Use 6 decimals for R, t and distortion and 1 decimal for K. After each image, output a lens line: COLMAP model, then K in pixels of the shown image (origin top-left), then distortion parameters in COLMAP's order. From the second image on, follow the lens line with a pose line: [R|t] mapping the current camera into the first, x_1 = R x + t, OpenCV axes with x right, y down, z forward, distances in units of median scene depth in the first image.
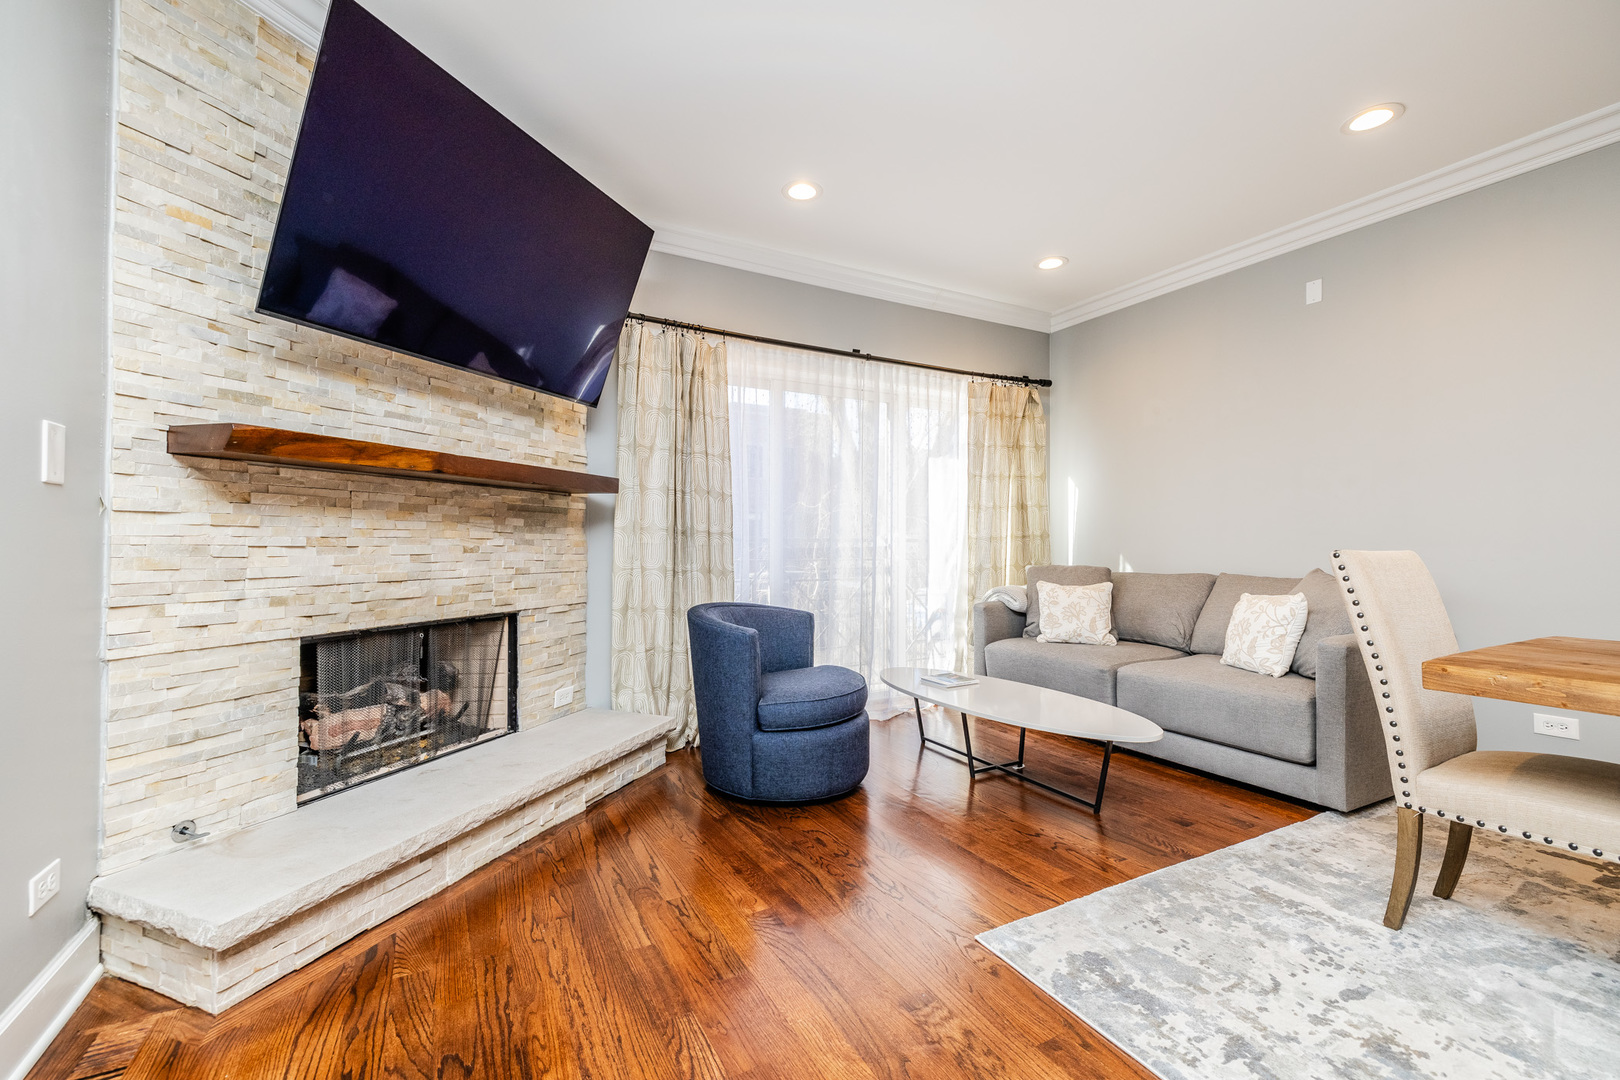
lens RADIAL K [[693.1, 0, 801.6], [0, 693.1, 536.2], [0, 0, 1]] dist [0.000064, 0.000144]
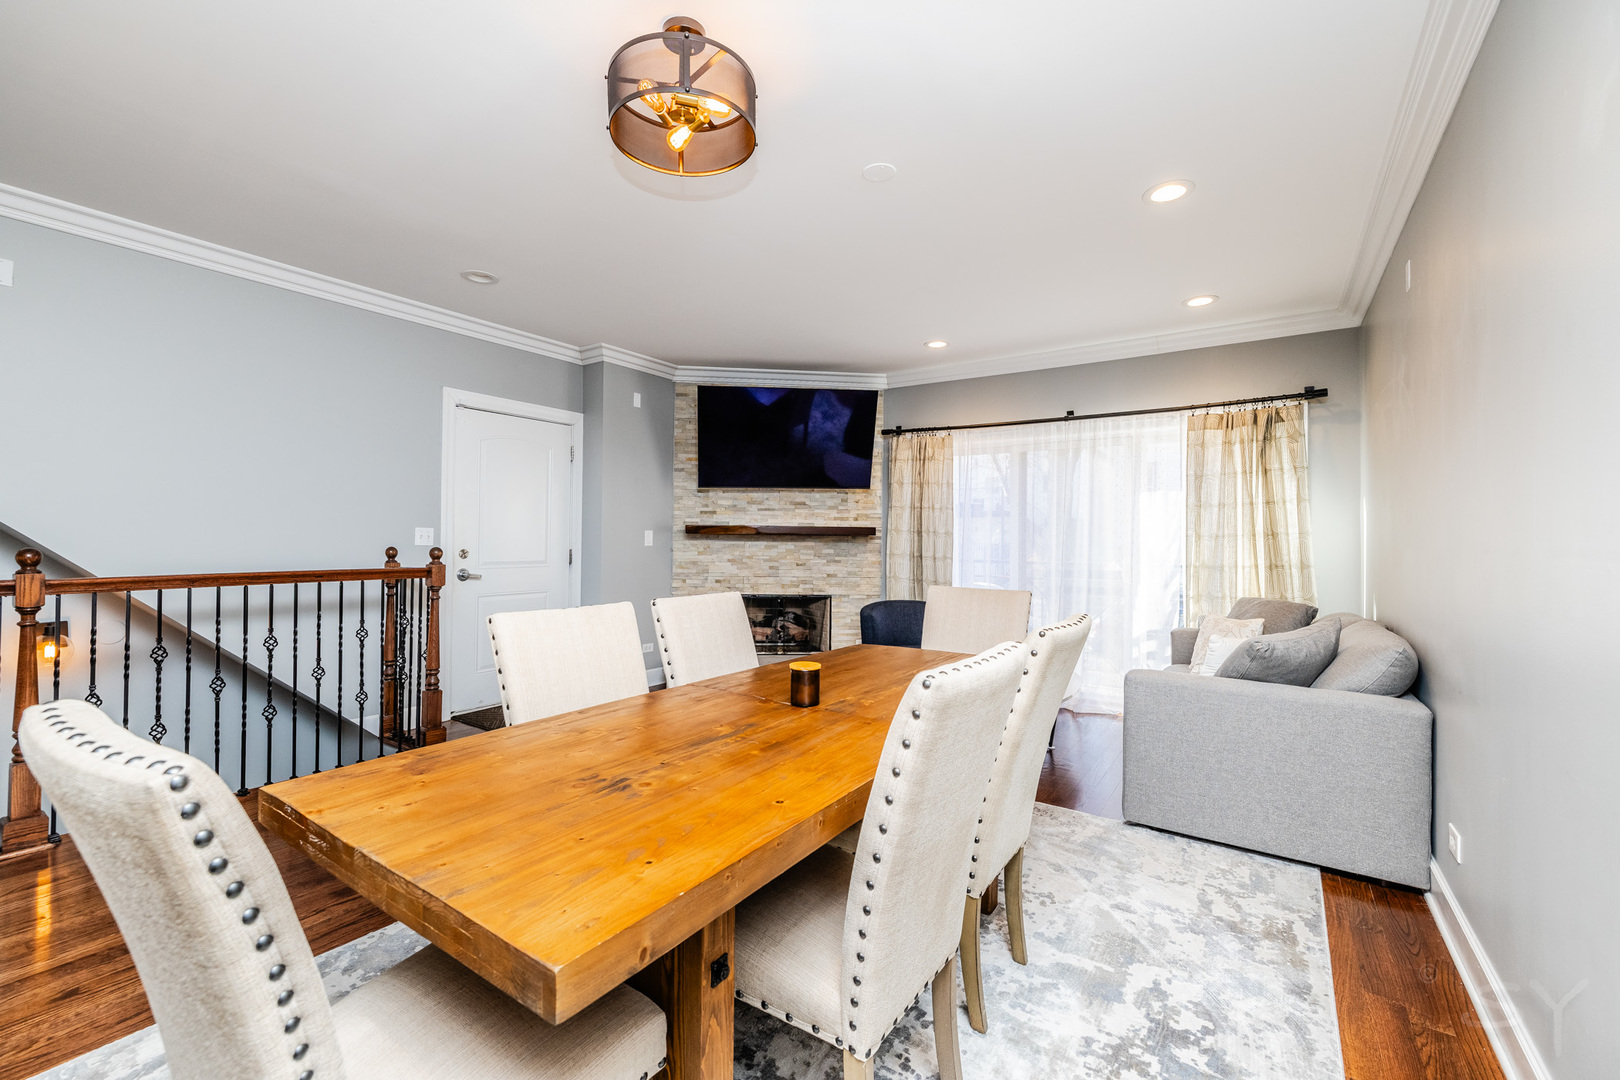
lens RADIAL K [[693.1, 0, 800.6], [0, 693.1, 538.7], [0, 0, 1]] dist [0.000064, 0.000144]
pose [[0.441841, 0.000170, -0.897093, 1.368468], [0.000111, 1.000000, 0.000245, -0.057566], [0.897093, -0.000208, 0.441841, 0.021974]]
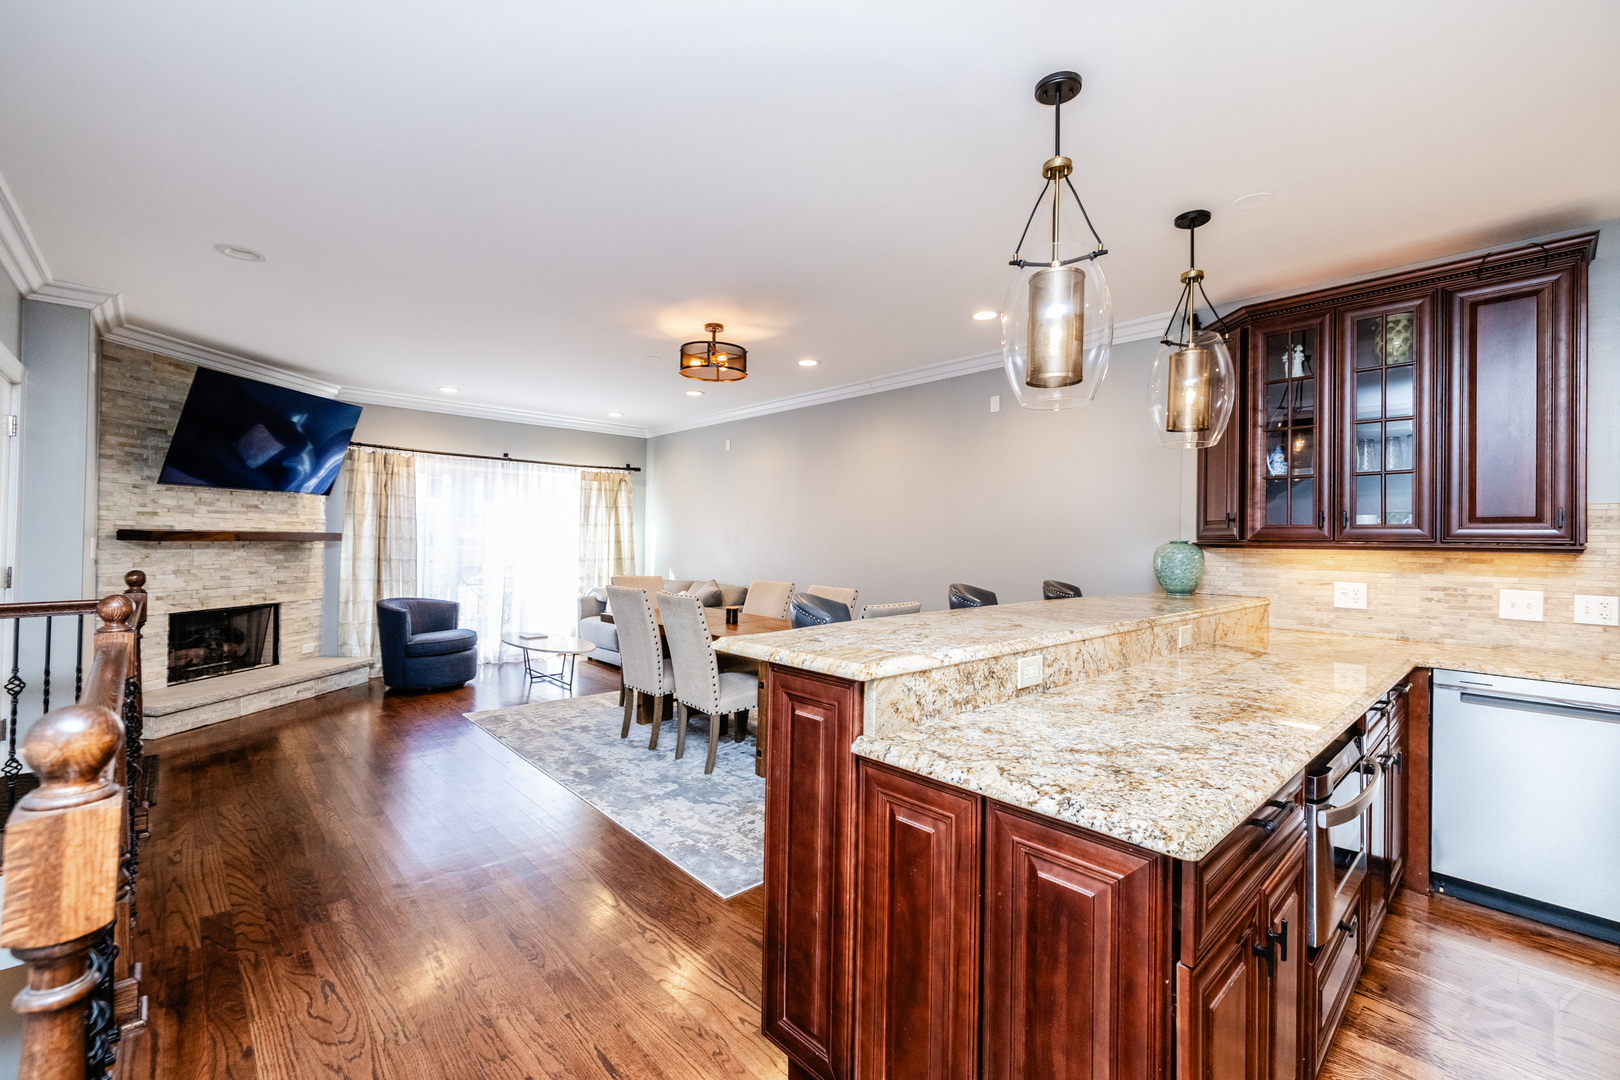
lens RADIAL K [[693.1, 0, 809.3], [0, 693.1, 537.2], [0, 0, 1]] dist [0.000064, 0.000144]
pose [[0.968592, 0.012985, 0.248318, 0.547260], [-0.014779, 0.999876, 0.005360, -0.108601], [-0.248218, -0.008862, 0.968664, -1.256648]]
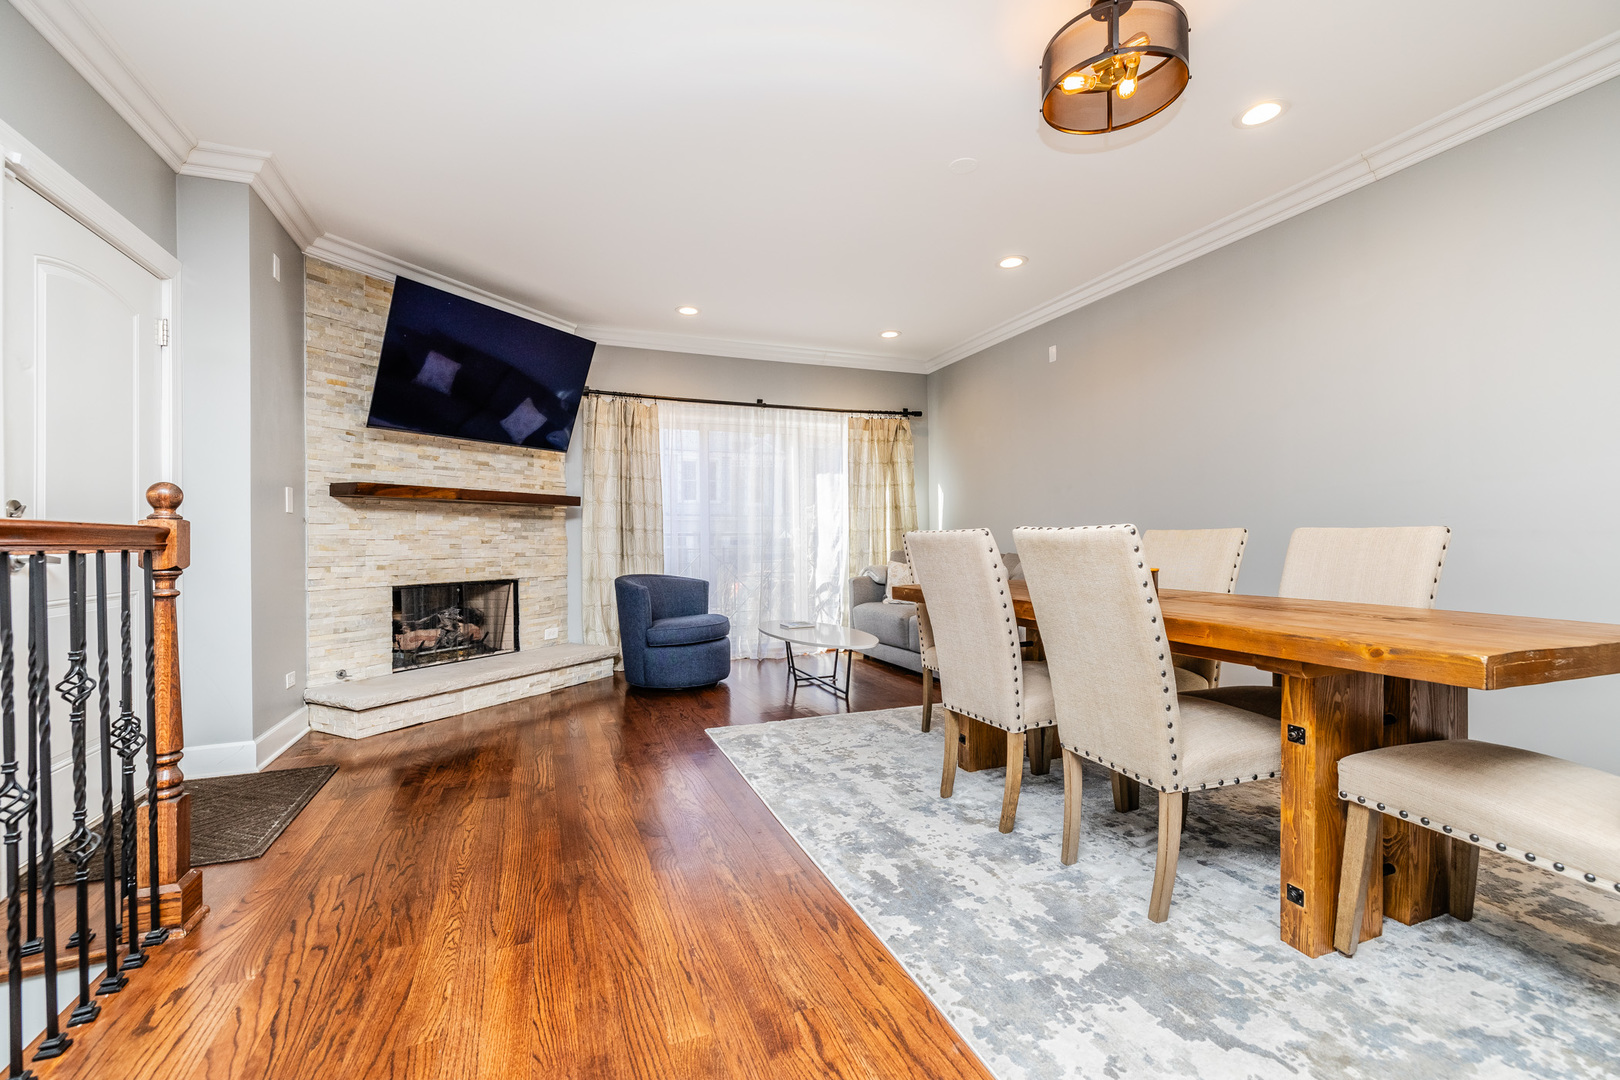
lens RADIAL K [[693.1, 0, 803.9], [0, 693.1, 542.5], [0, 0, 1]] dist [0.000064, 0.000144]
pose [[0.992709, -0.014697, -0.119637, 0.468338], [0.016053, 0.999817, 0.010381, 0.014782], [0.119462, -0.012226, 0.992763, -0.563442]]
